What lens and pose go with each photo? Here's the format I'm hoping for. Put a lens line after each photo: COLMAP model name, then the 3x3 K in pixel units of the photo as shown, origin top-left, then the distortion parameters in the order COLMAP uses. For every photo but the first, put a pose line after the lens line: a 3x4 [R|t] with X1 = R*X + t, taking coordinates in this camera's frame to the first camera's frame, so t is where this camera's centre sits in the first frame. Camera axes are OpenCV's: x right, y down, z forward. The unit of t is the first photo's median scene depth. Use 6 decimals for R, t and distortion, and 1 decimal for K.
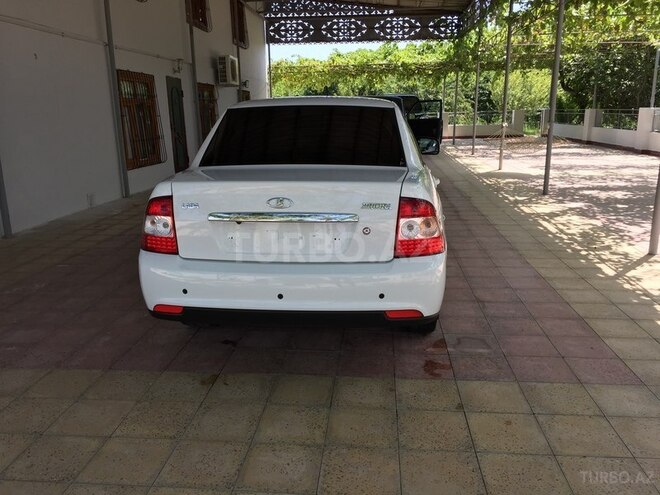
lens RADIAL K [[560.6, 0, 326.3], [0, 560.6, 246.2], [0, 0, 1]] dist [0.090884, -0.125042]
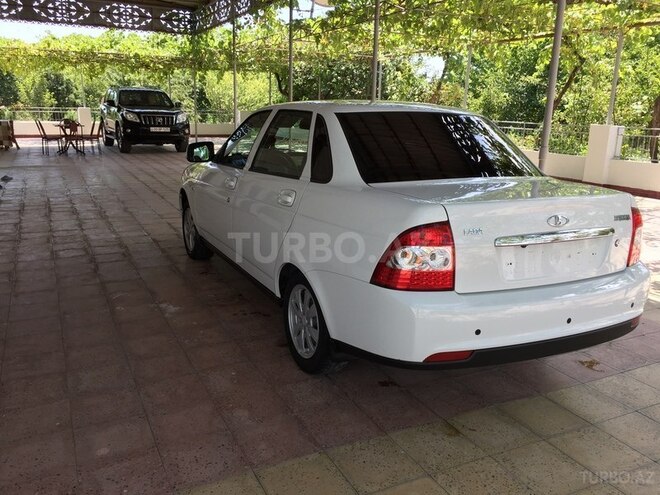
lens RADIAL K [[560.6, 0, 326.3], [0, 560.6, 246.2], [0, 0, 1]] dist [0.090884, -0.125042]
pose [[0.852602, -0.090227, 0.514712, -0.108290], [0.087198, 0.995736, 0.030108, -0.011790], [-0.515234, 0.019212, 0.856834, 0.047938]]
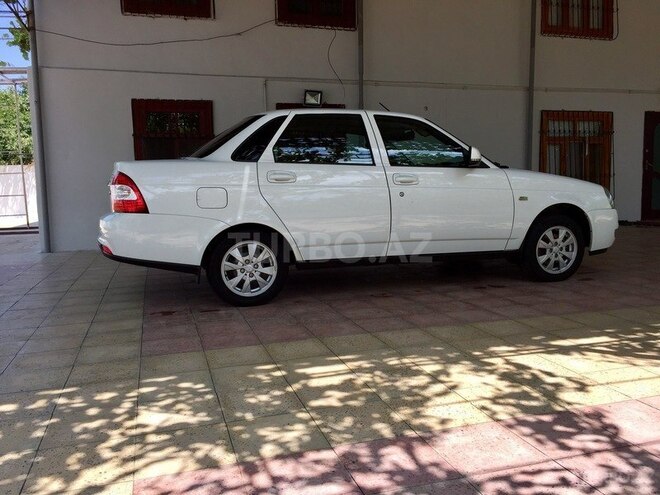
lens RADIAL K [[560.6, 0, 326.3], [0, 560.6, 246.2], [0, 0, 1]] dist [0.090884, -0.125042]
pose [[0.404880, 0.092981, -0.909630, 0.183098], [-0.195671, 0.980582, 0.013139, -0.001168], [0.893188, 0.172668, 0.415211, 0.107155]]
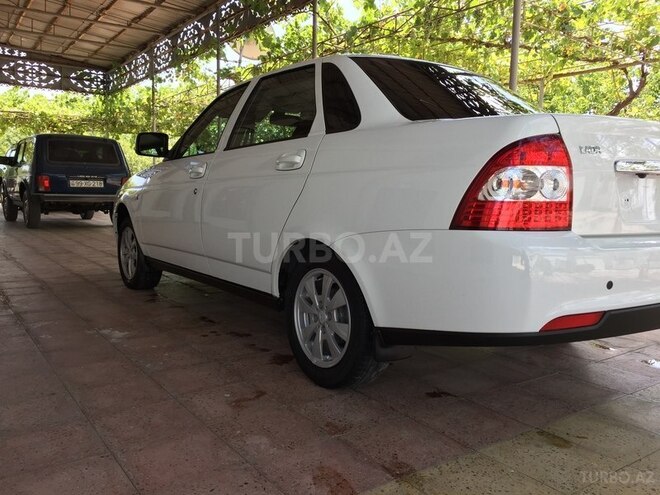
lens RADIAL K [[560.6, 0, 326.3], [0, 560.6, 246.2], [0, 0, 1]] dist [0.090884, -0.125042]
pose [[0.760744, -0.038739, 0.647895, -0.109448], [0.122485, 0.988850, -0.084695, 0.006561], [-0.637390, 0.143789, 0.757006, 0.089847]]
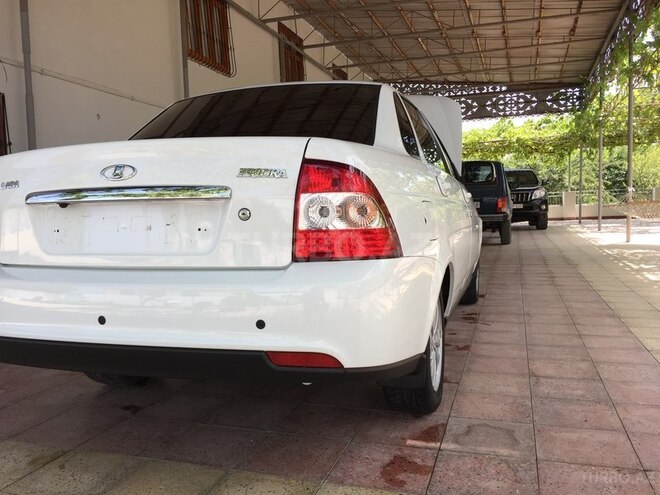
lens RADIAL K [[560.6, 0, 326.3], [0, 560.6, 246.2], [0, 0, 1]] dist [0.090884, -0.125042]
pose [[0.975030, 0.001841, -0.222064, 0.035023], [-0.037509, 0.986964, -0.156512, 0.011718], [0.218881, 0.160933, 0.962388, 0.054405]]
